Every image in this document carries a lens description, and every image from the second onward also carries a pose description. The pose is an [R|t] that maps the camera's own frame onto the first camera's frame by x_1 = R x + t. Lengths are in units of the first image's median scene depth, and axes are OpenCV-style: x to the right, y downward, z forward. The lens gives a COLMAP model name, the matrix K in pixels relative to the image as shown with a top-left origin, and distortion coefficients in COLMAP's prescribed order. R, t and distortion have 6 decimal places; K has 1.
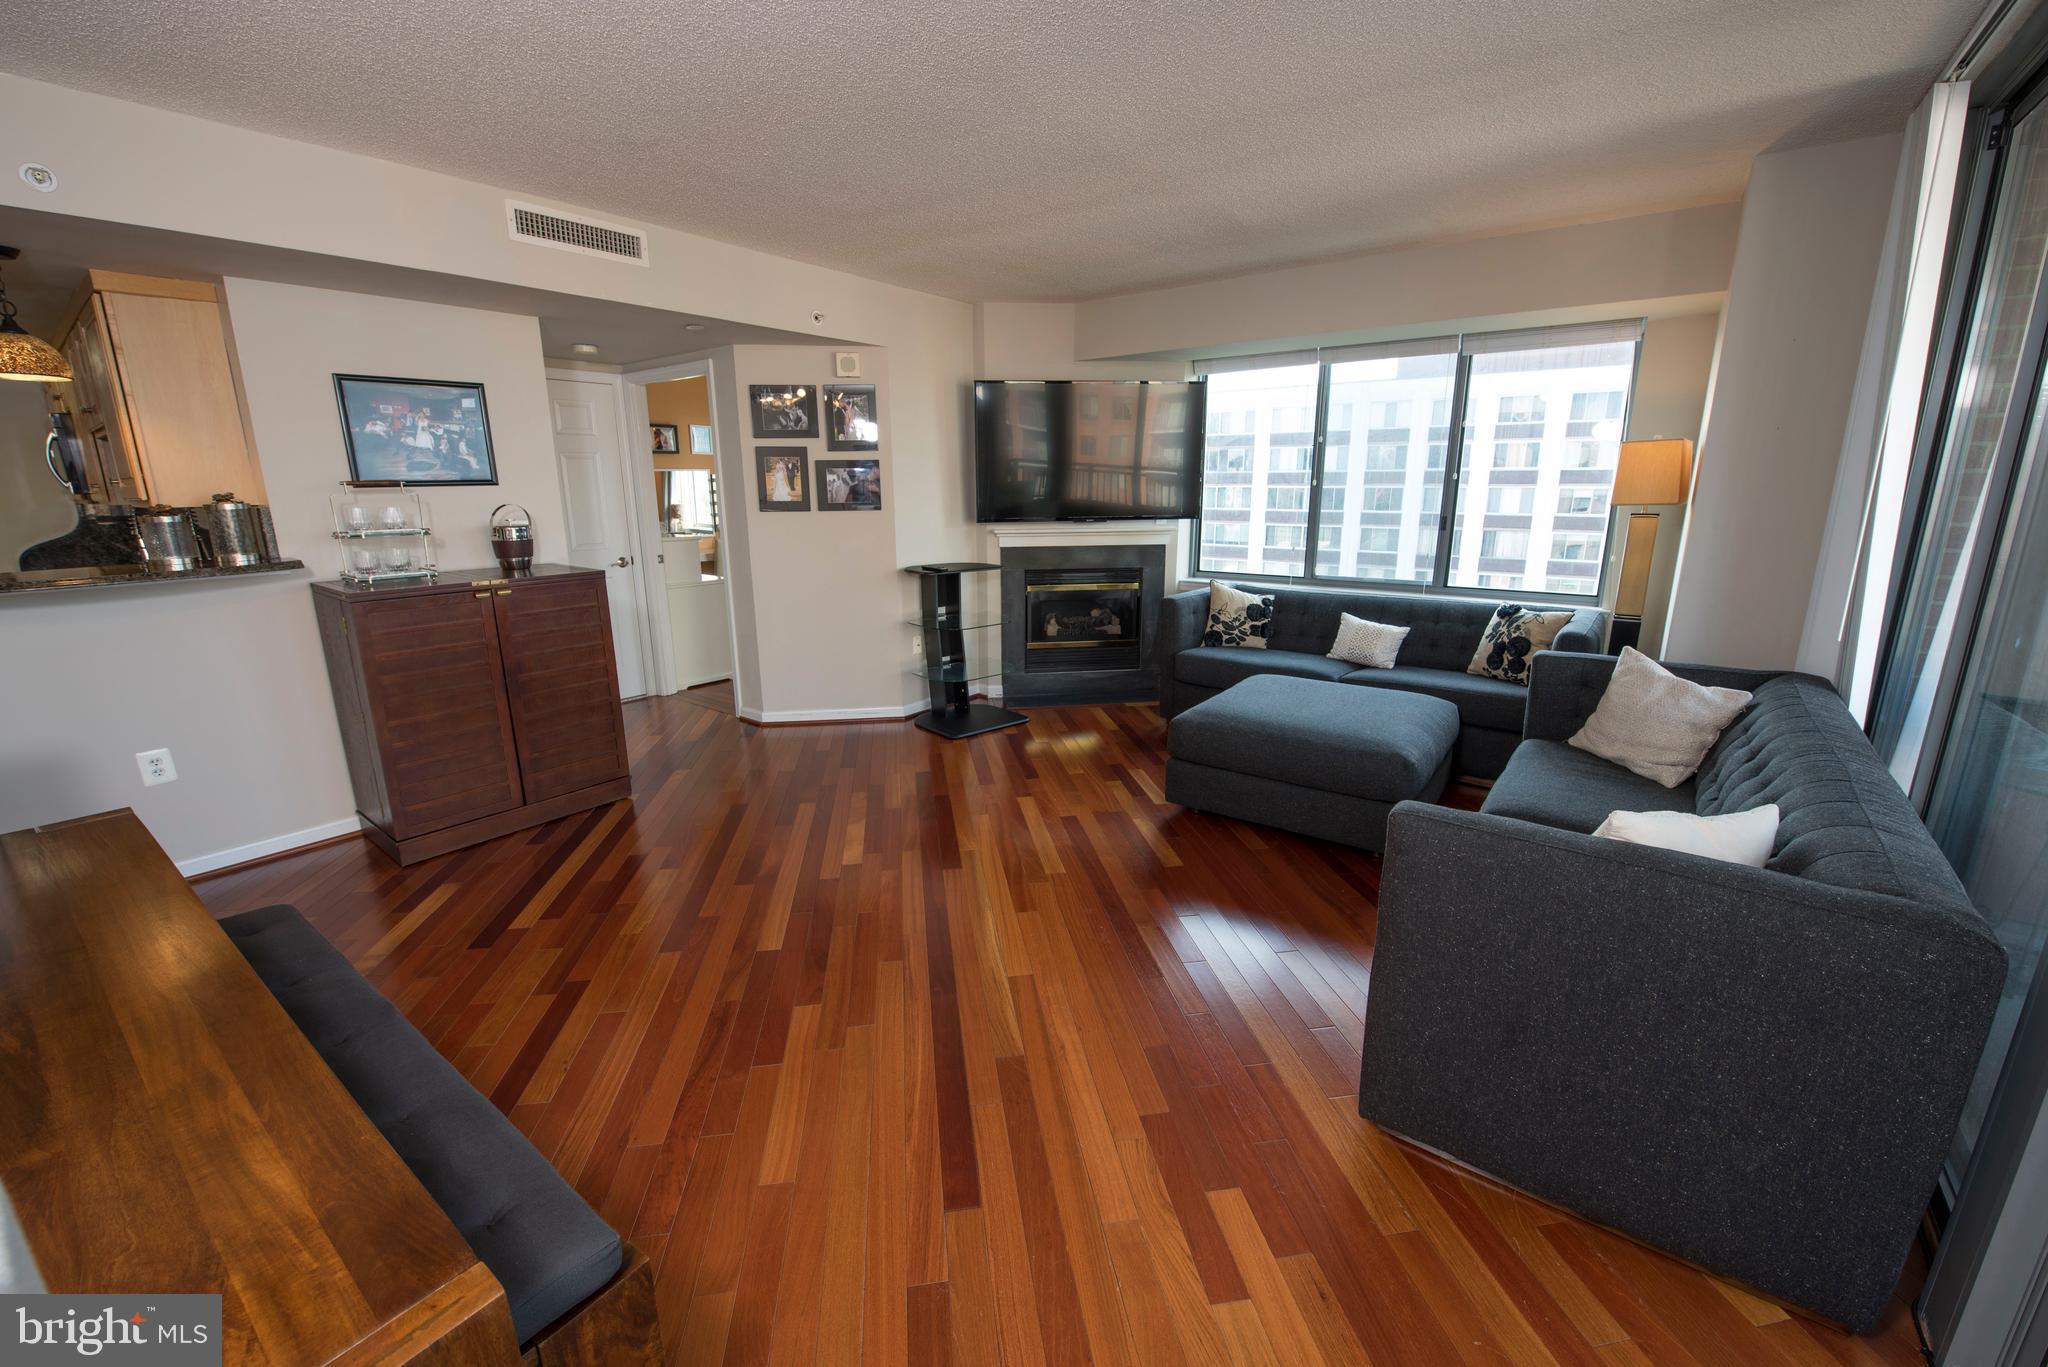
lens RADIAL K [[827.0, 0, 1023.7], [0, 827.0, 682.3], [0, 0, 1]] dist [-0.019051, -0.000362]
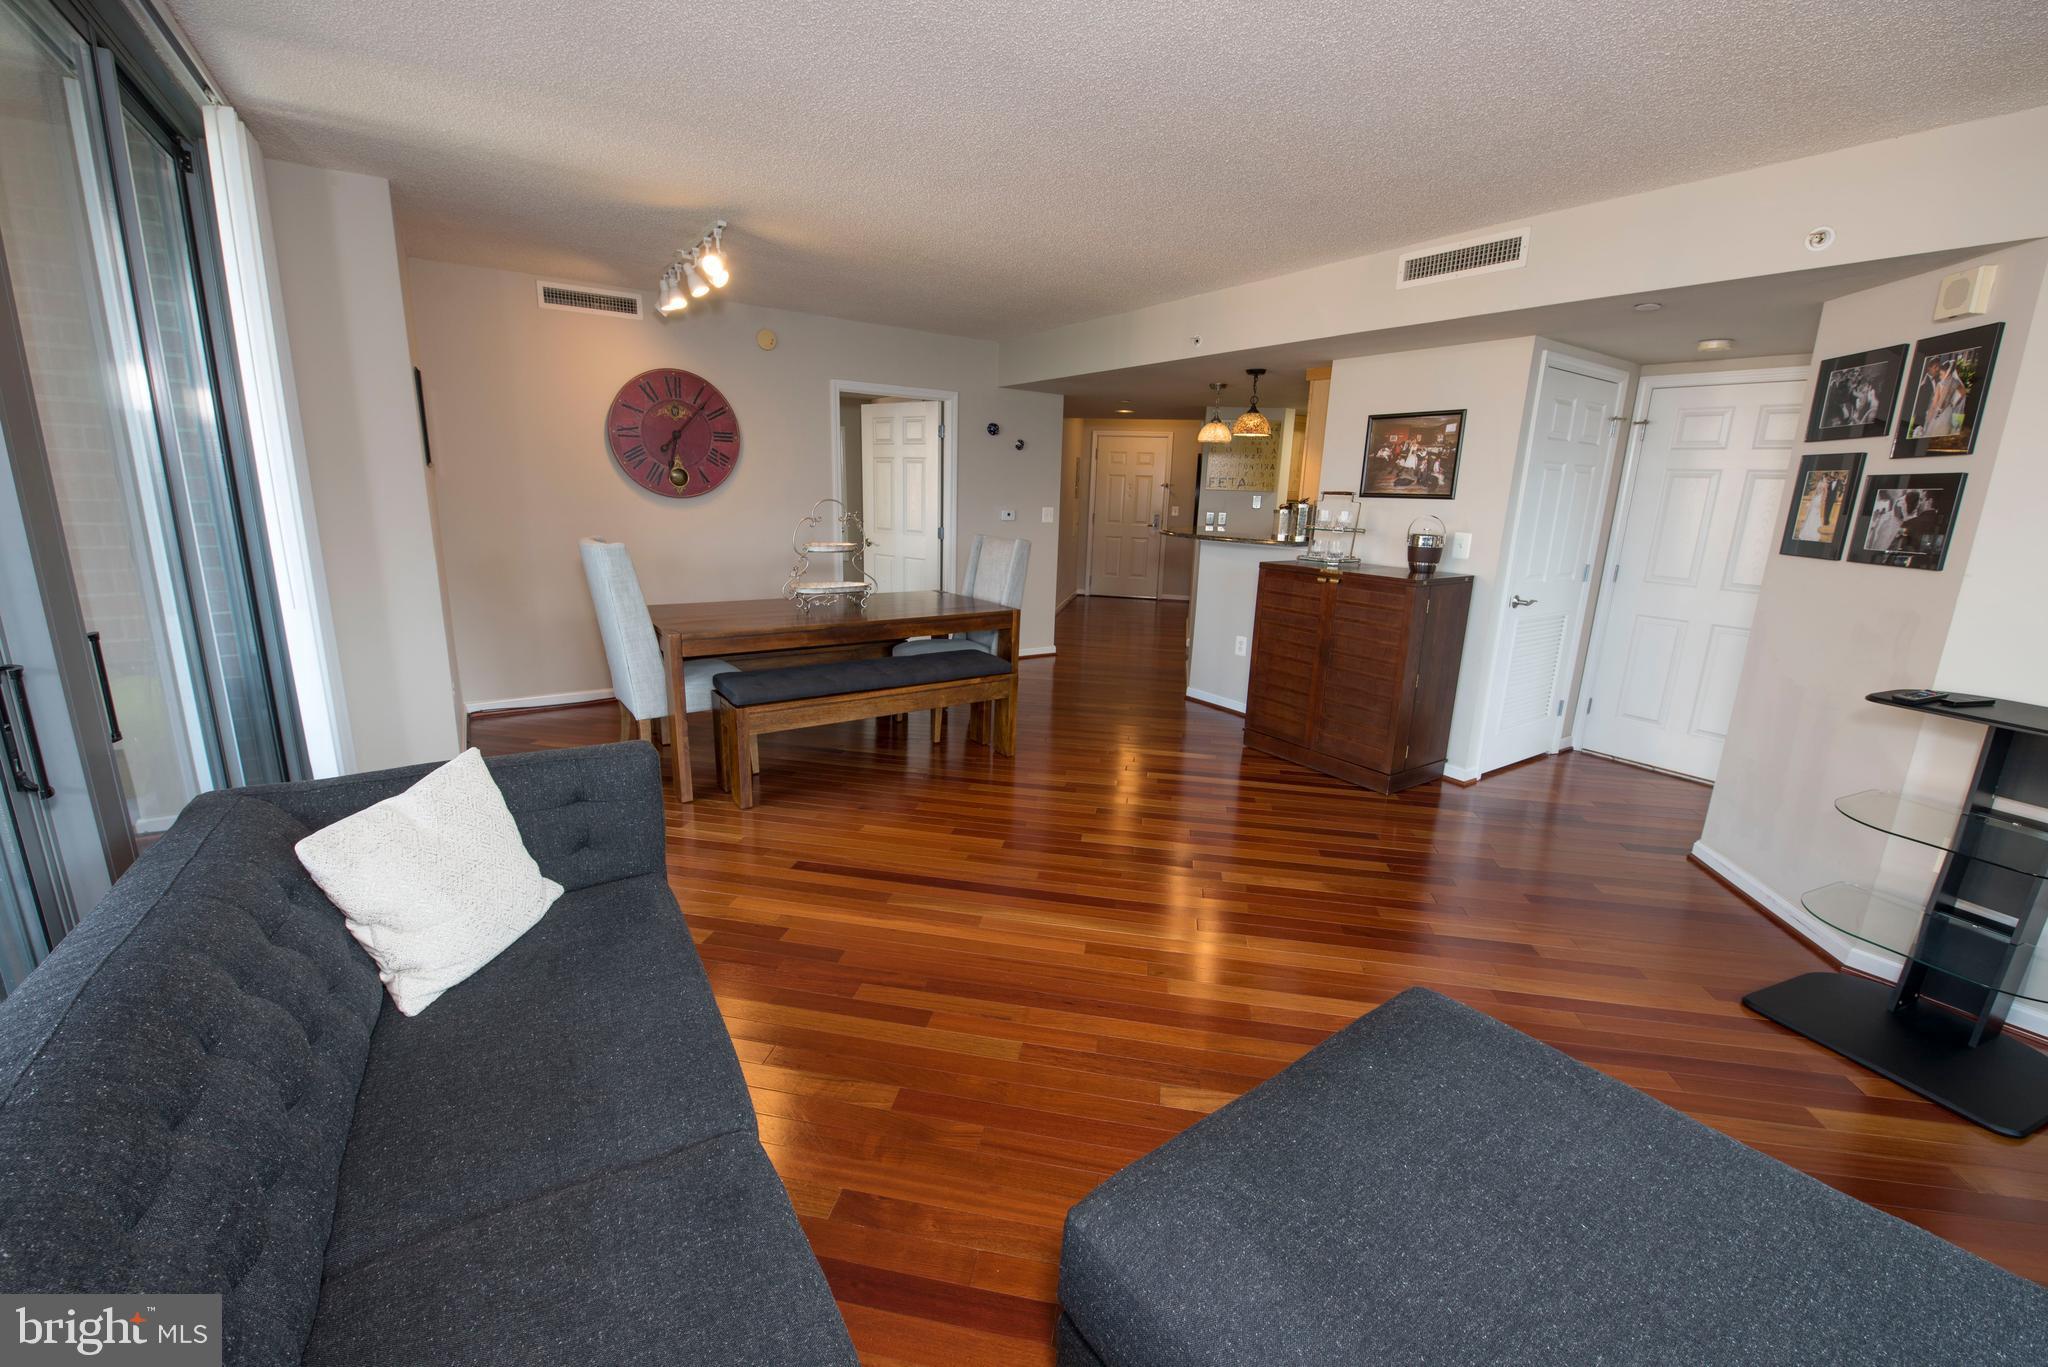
lens RADIAL K [[827.0, 0, 1016.2], [0, 827.0, 683.6], [0, 0, 1]] dist [-0.019051, -0.000362]
pose [[-0.348006, 0.210805, -0.913484, 0.655876], [-0.246902, 0.919382, 0.306227, -0.210522], [0.904395, 0.332110, -0.267903, 0.864413]]
